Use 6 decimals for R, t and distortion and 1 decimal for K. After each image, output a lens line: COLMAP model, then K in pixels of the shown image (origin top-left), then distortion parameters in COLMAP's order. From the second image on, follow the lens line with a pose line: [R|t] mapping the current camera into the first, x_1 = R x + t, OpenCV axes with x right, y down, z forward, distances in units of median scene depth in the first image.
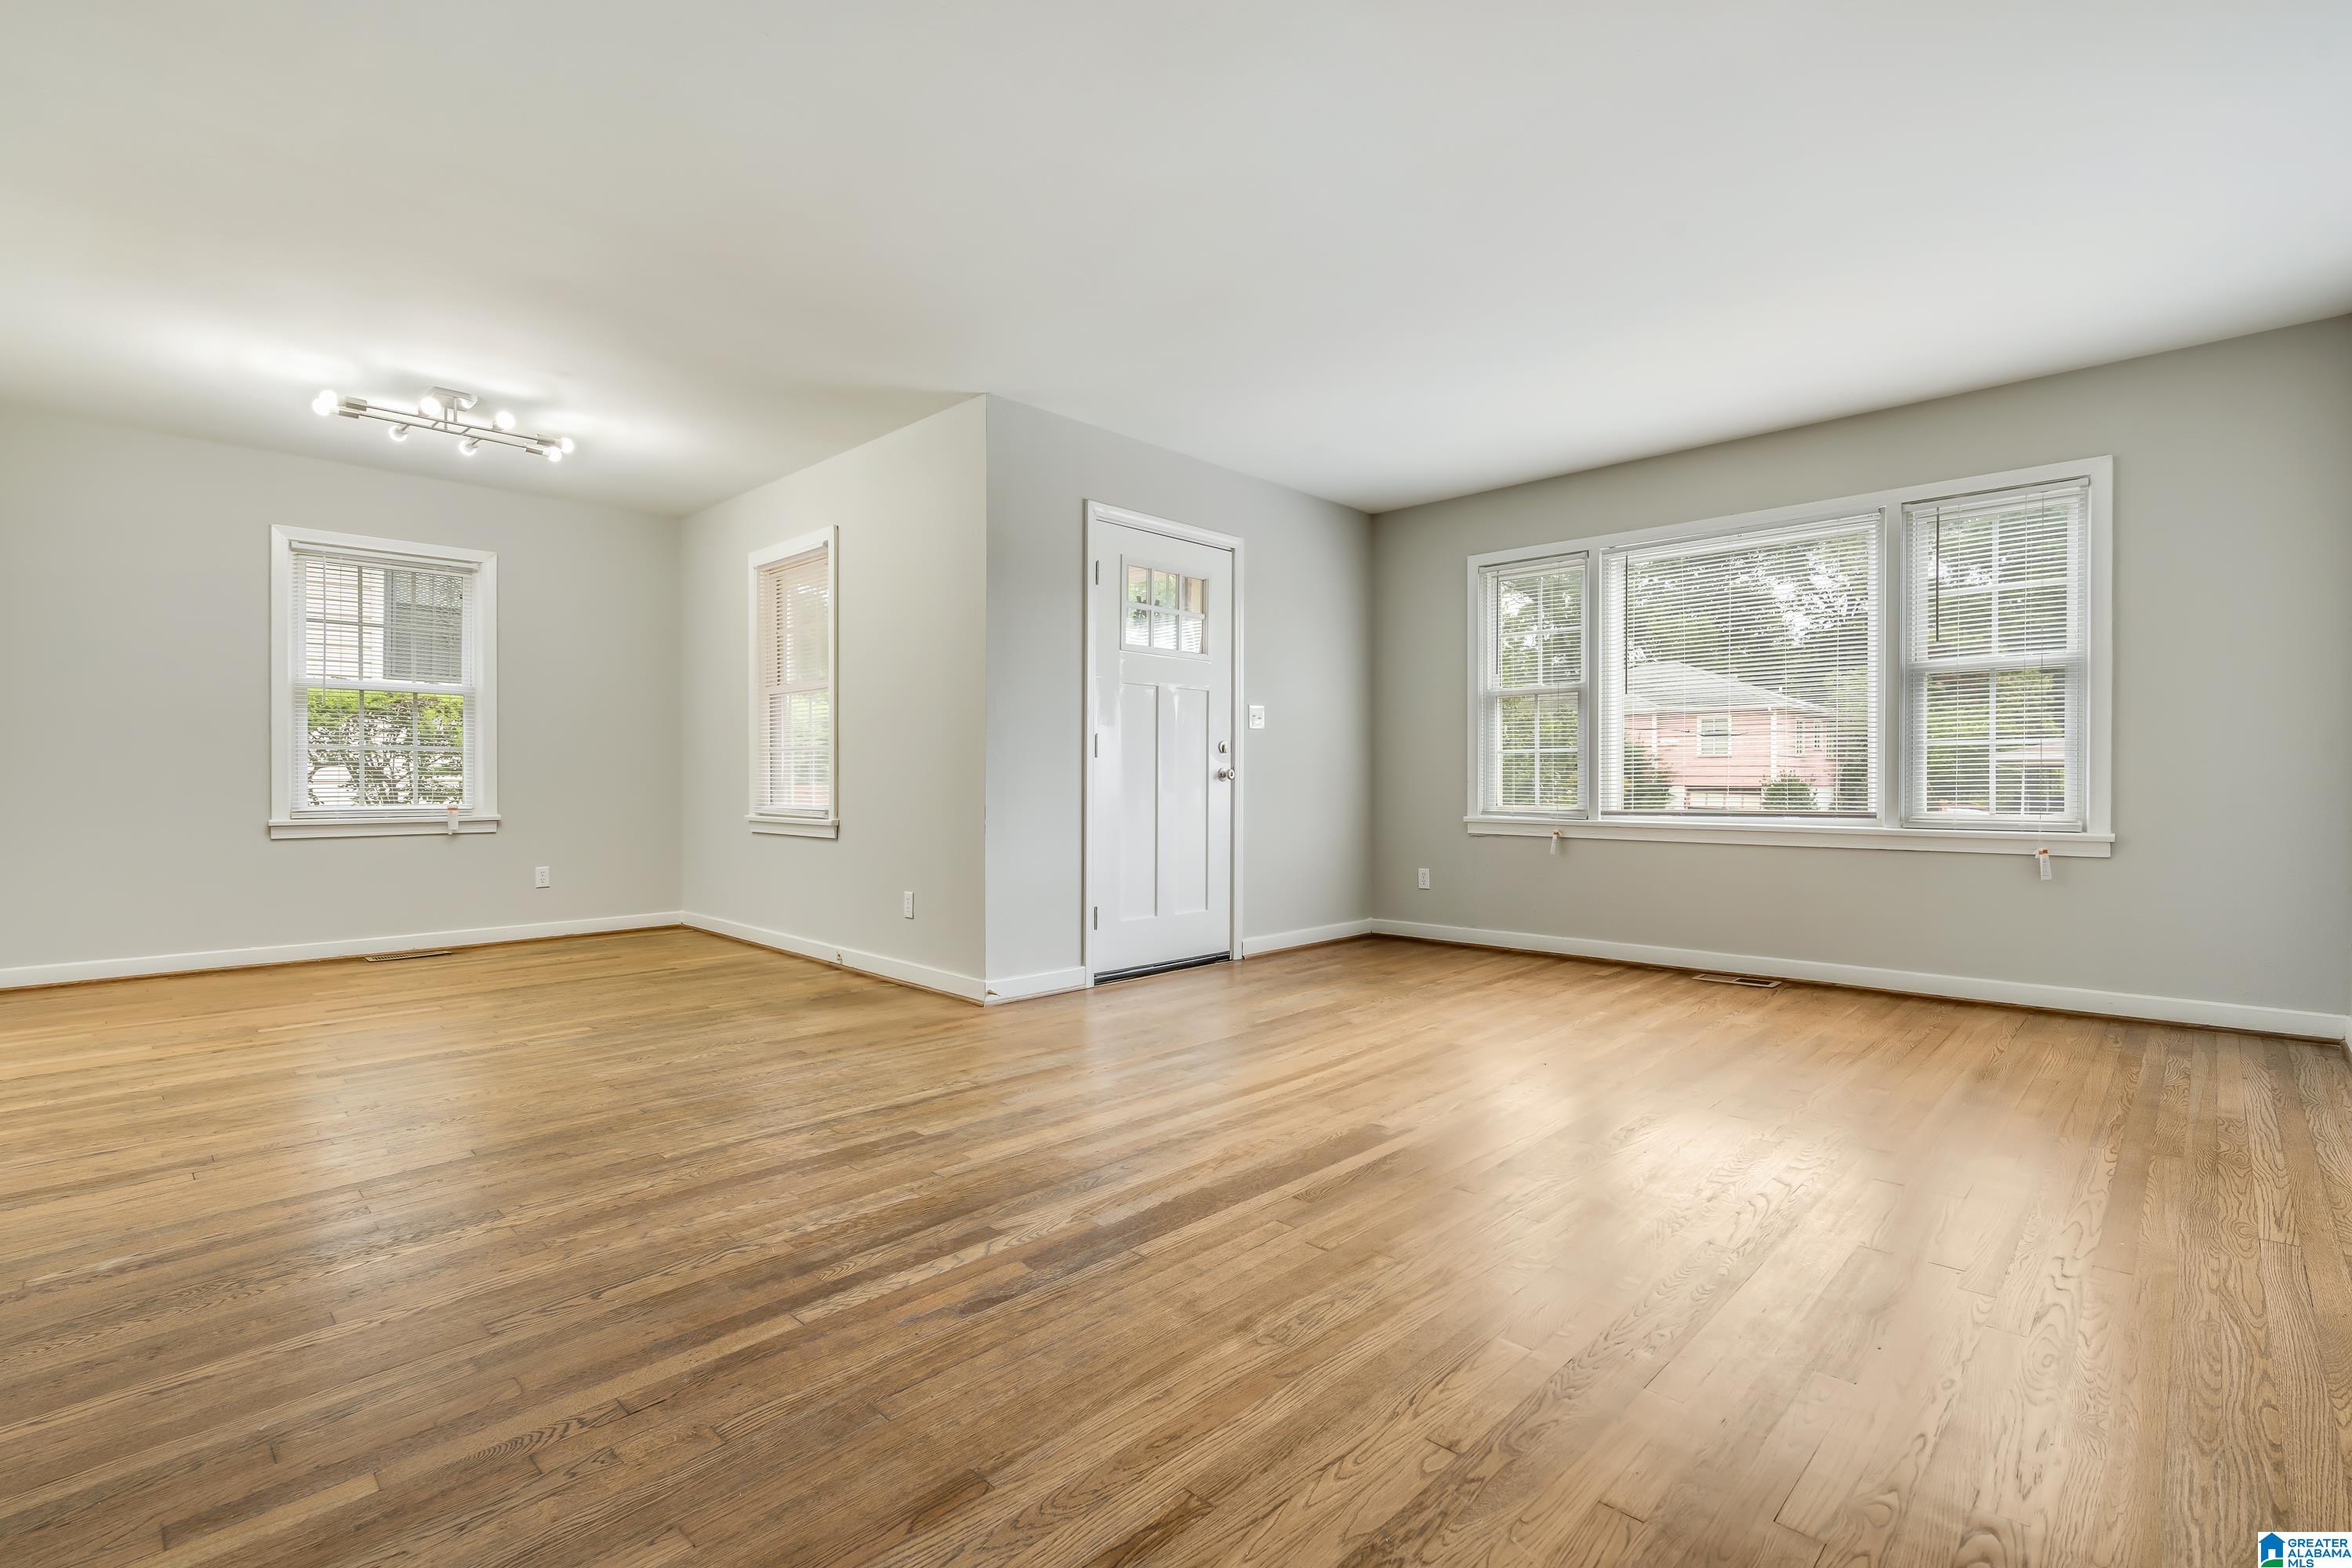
lens RADIAL K [[1081.5, 0, 1181.4], [0, 1081.5, 763.9], [0, 0, 1]] dist [-0.003513, 0.000298]
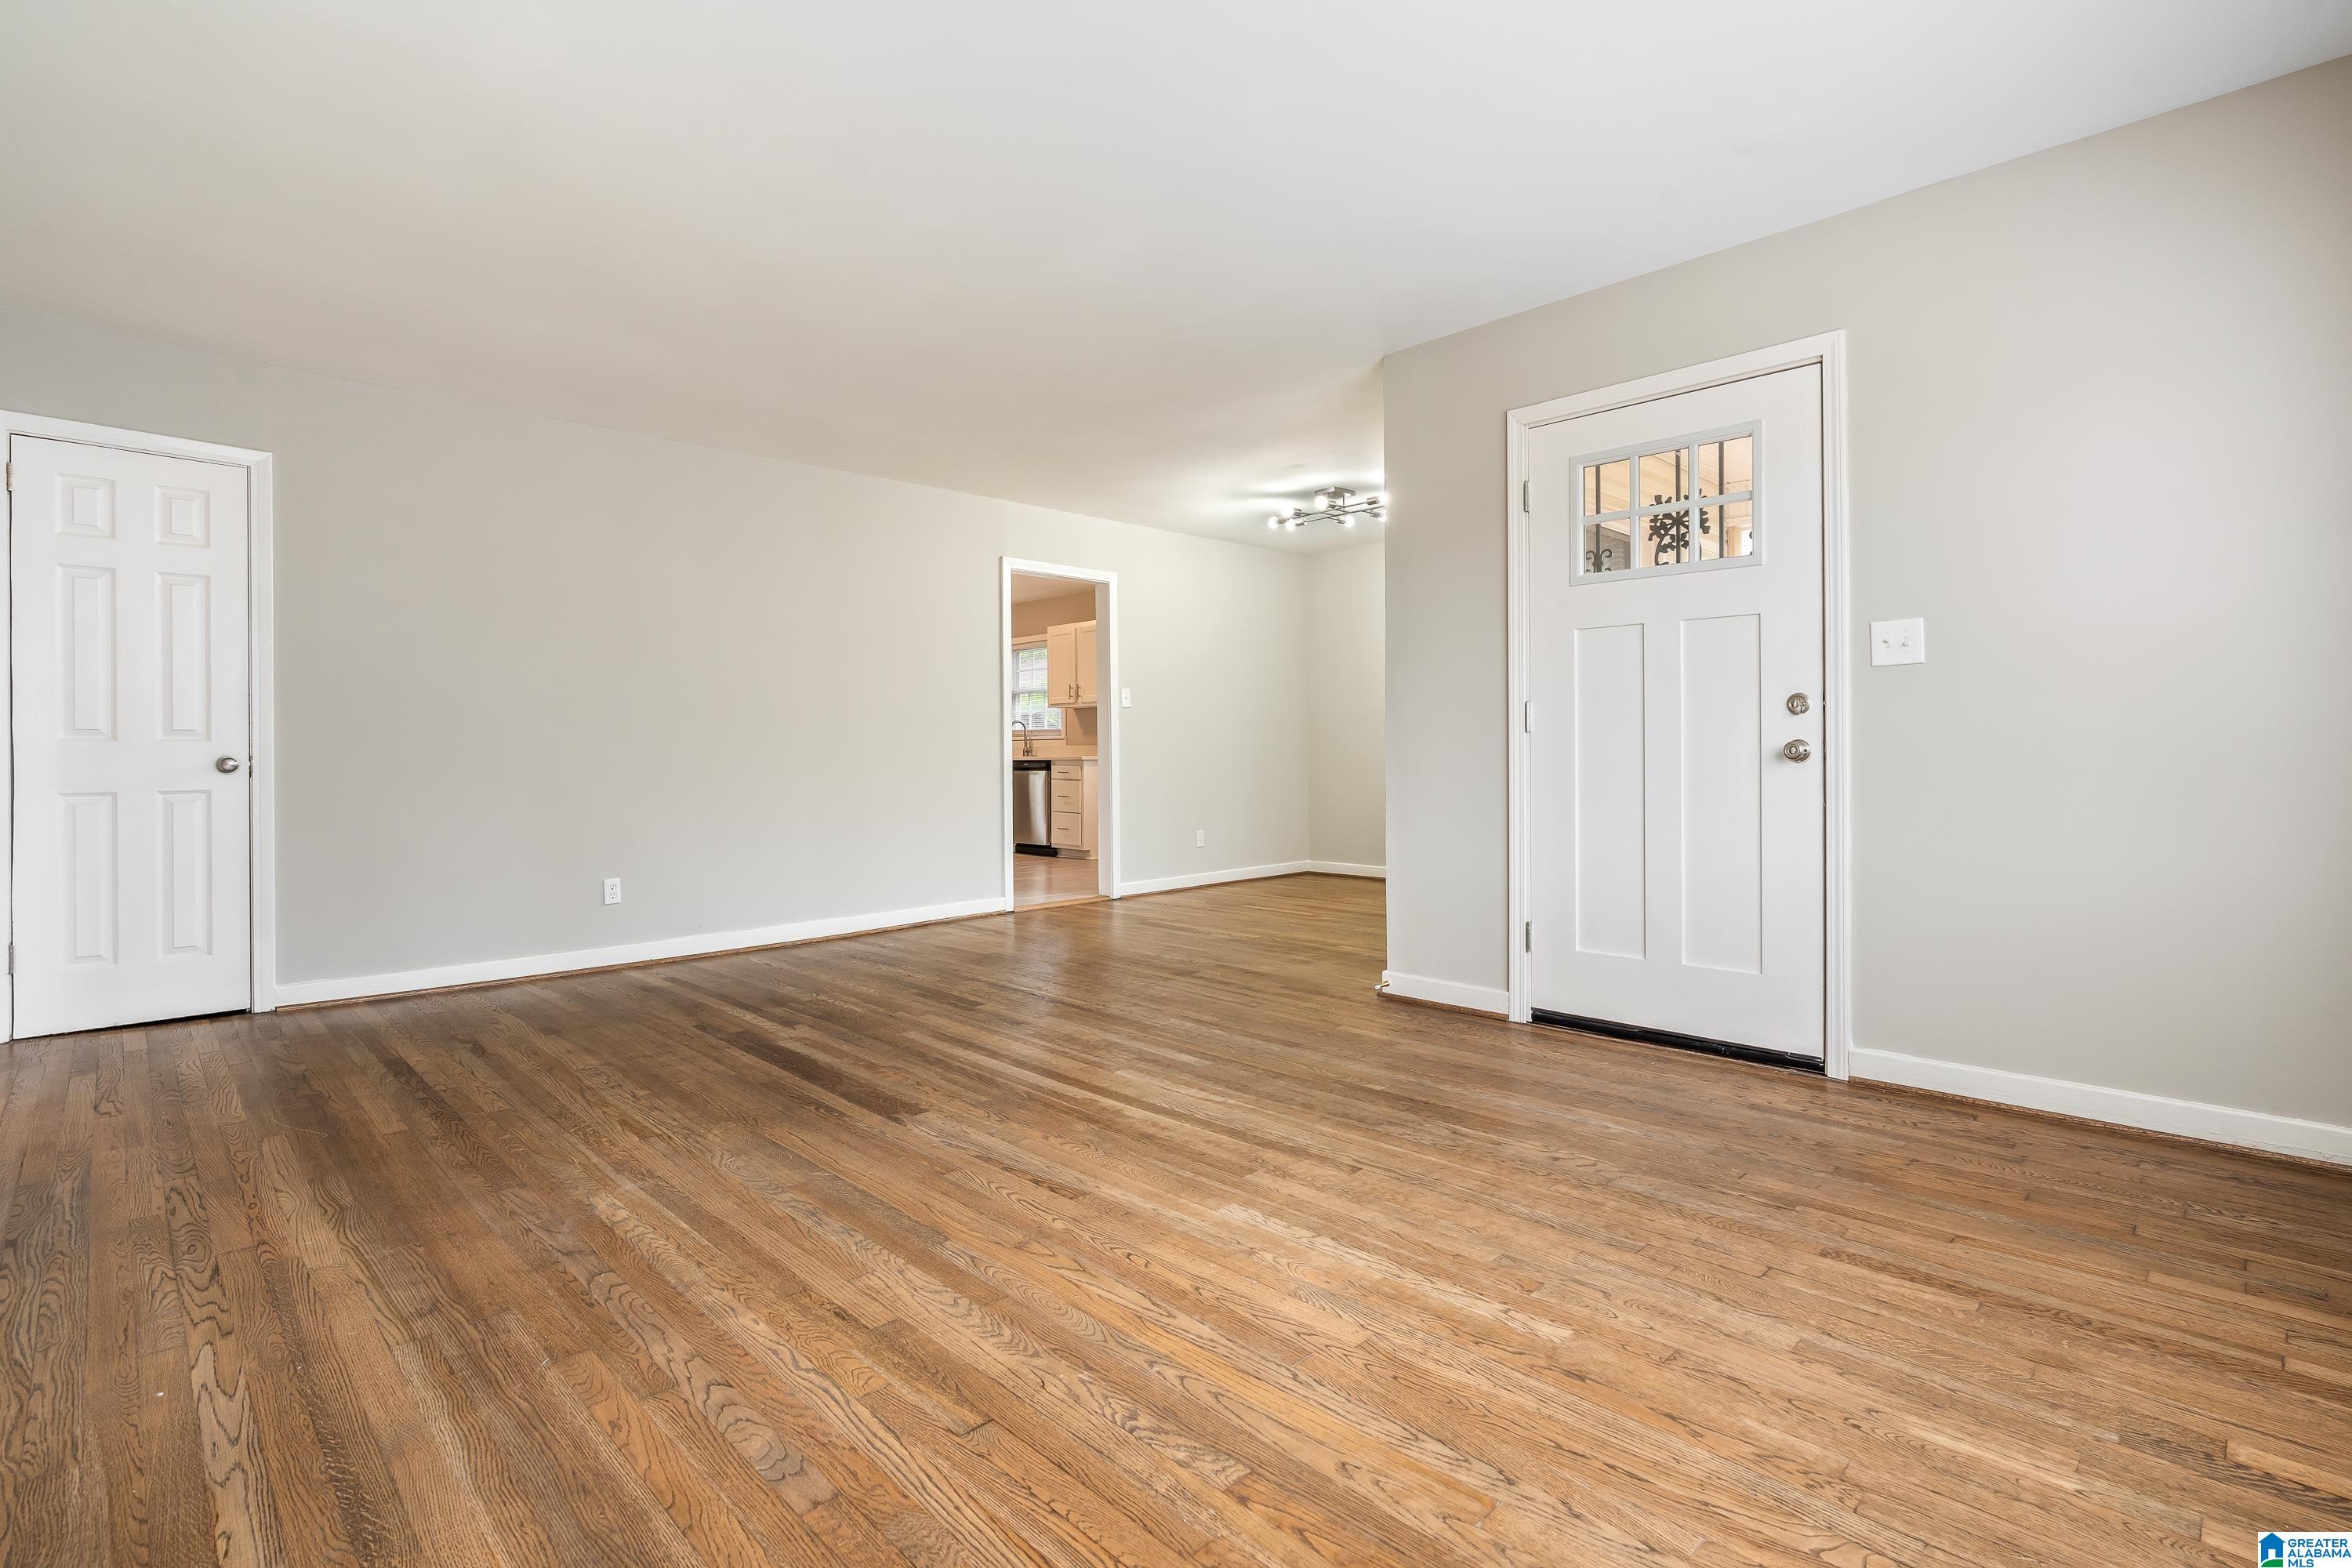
lens RADIAL K [[1081.5, 0, 1181.4], [0, 1081.5, 763.9], [0, 0, 1]] dist [-0.003513, 0.000298]
pose [[-0.018982, 0.006578, -0.999798, 0.649685], [0.018978, 0.999801, 0.006218, 0.006251], [0.999640, -0.018856, -0.019103, 0.700678]]
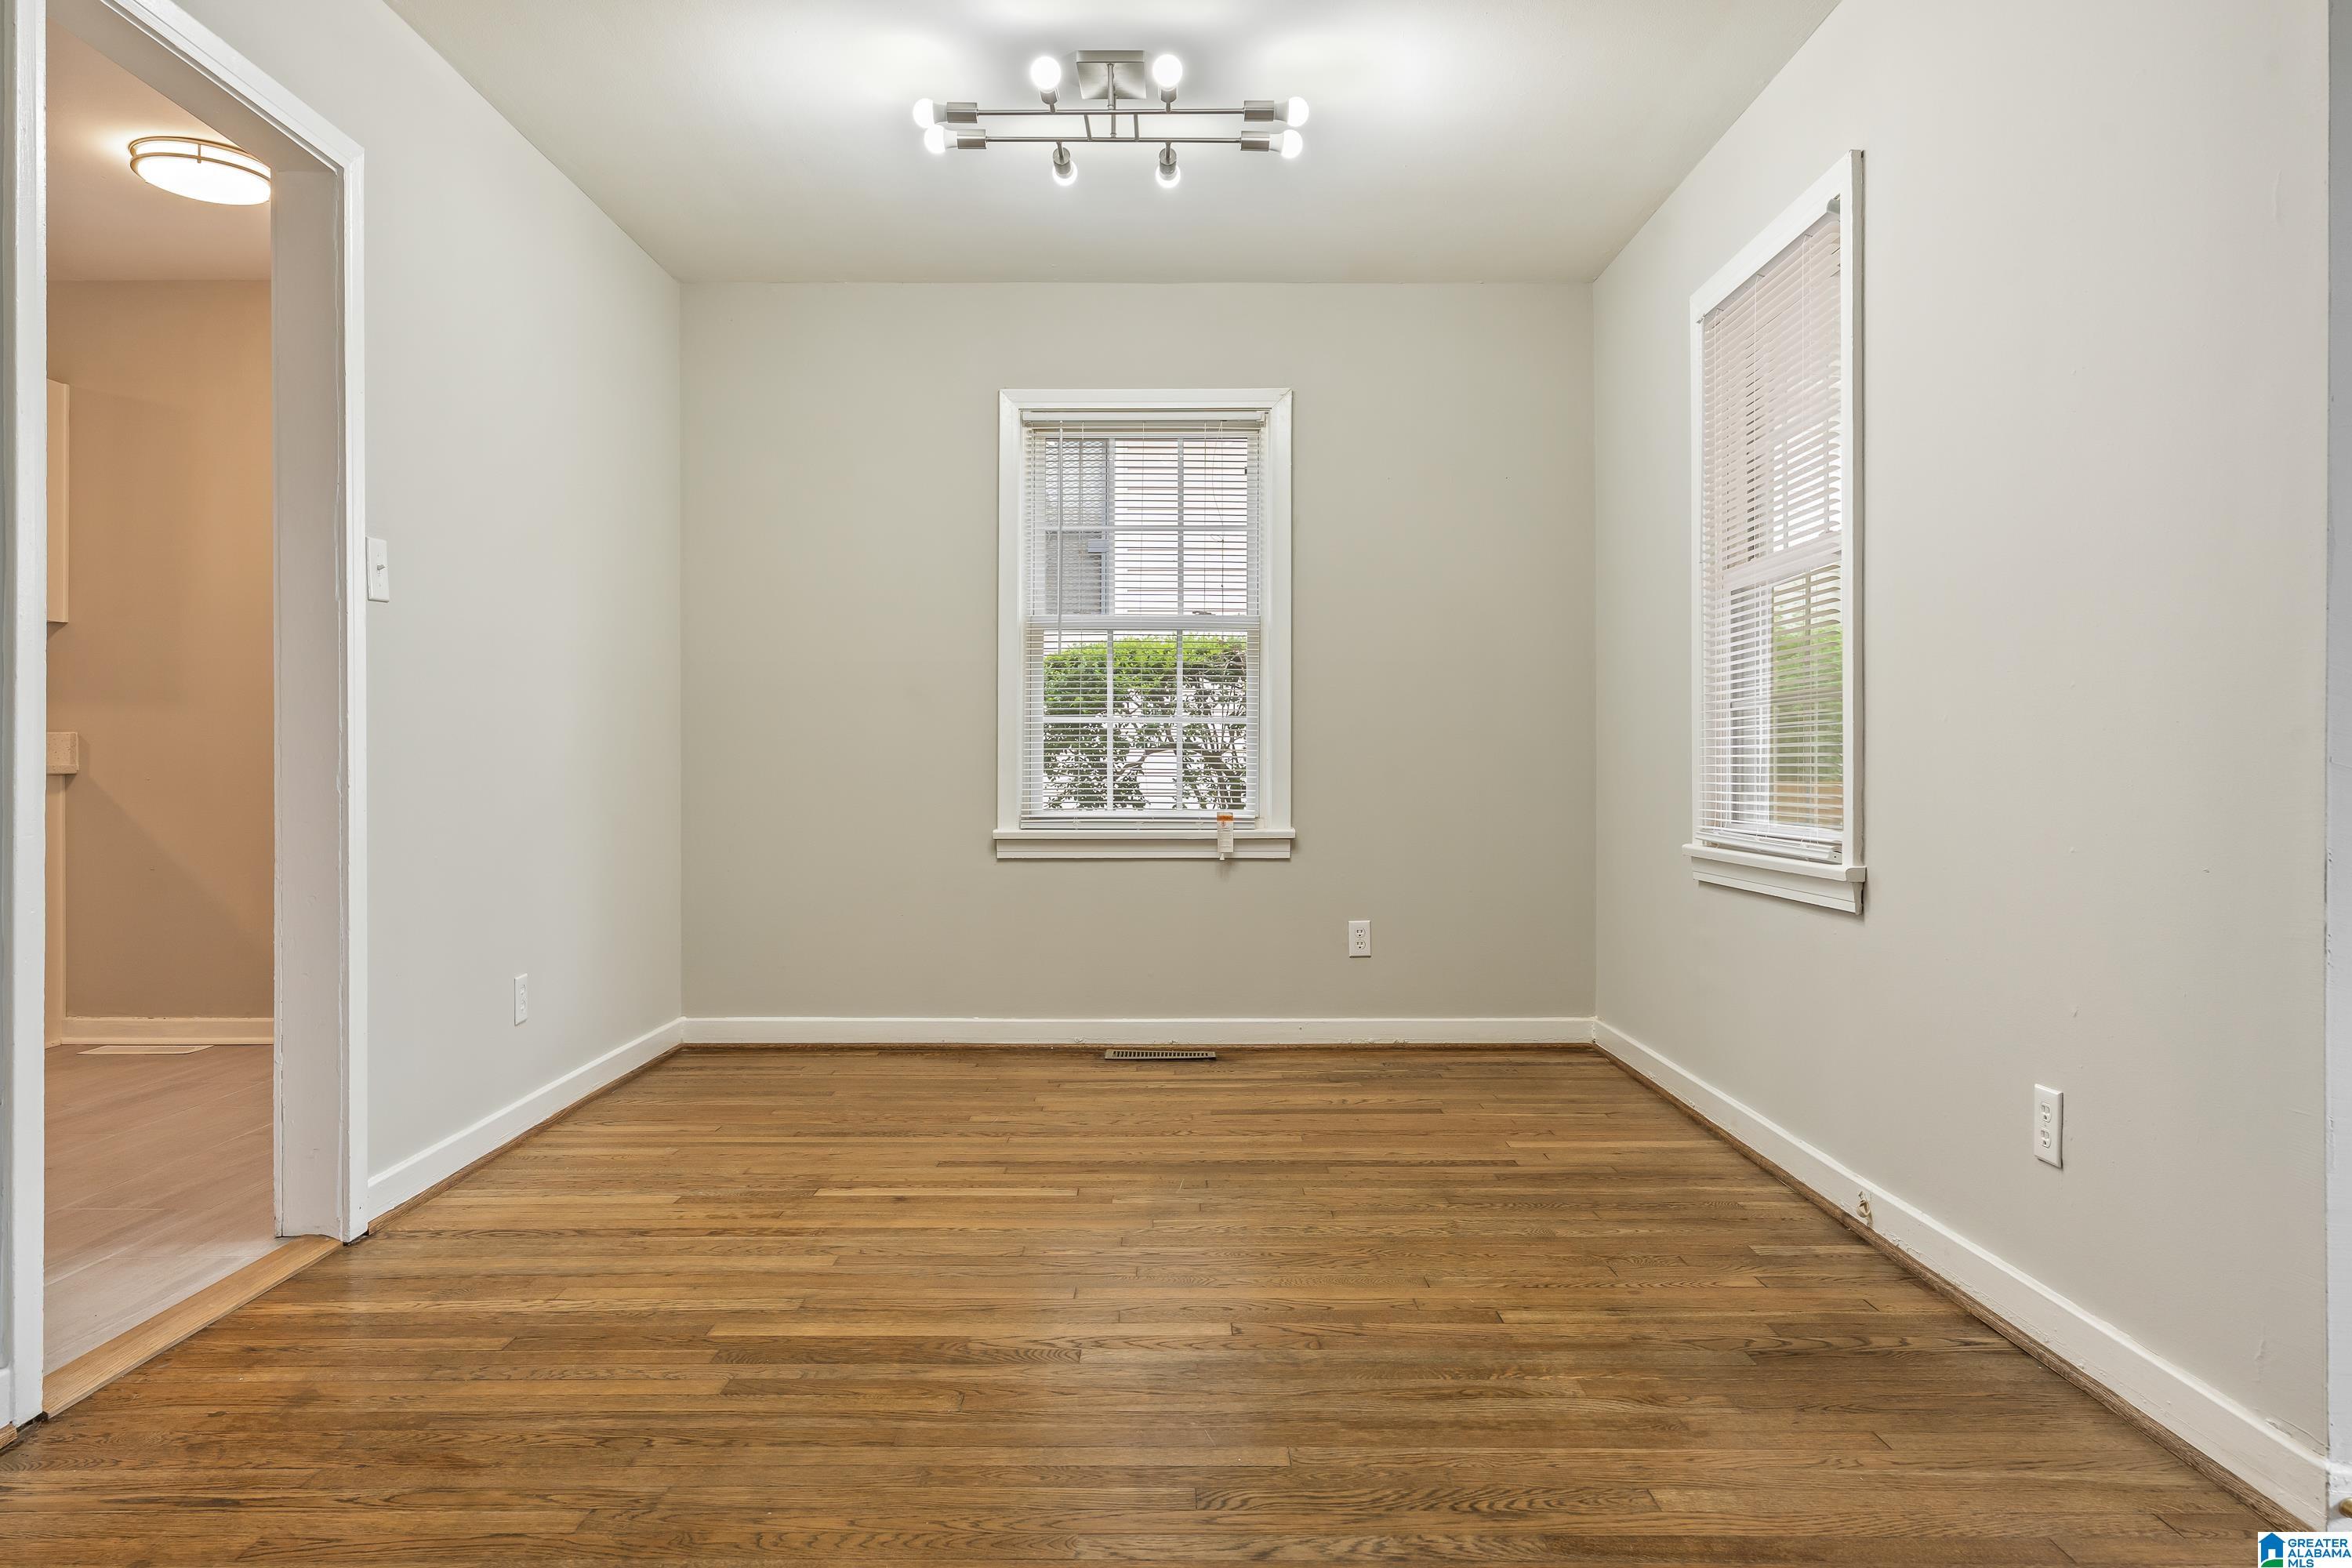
lens RADIAL K [[1508.8, 0, 1167.4], [0, 1508.8, 764.4], [0, 0, 1]] dist [-0.031106, -0.002216]
pose [[0.688478, -0.003580, -0.725248, -0.091788], [0.008483, 0.999959, 0.003117, 0.009418], [0.725208, -0.008299, 0.688480, 0.429662]]
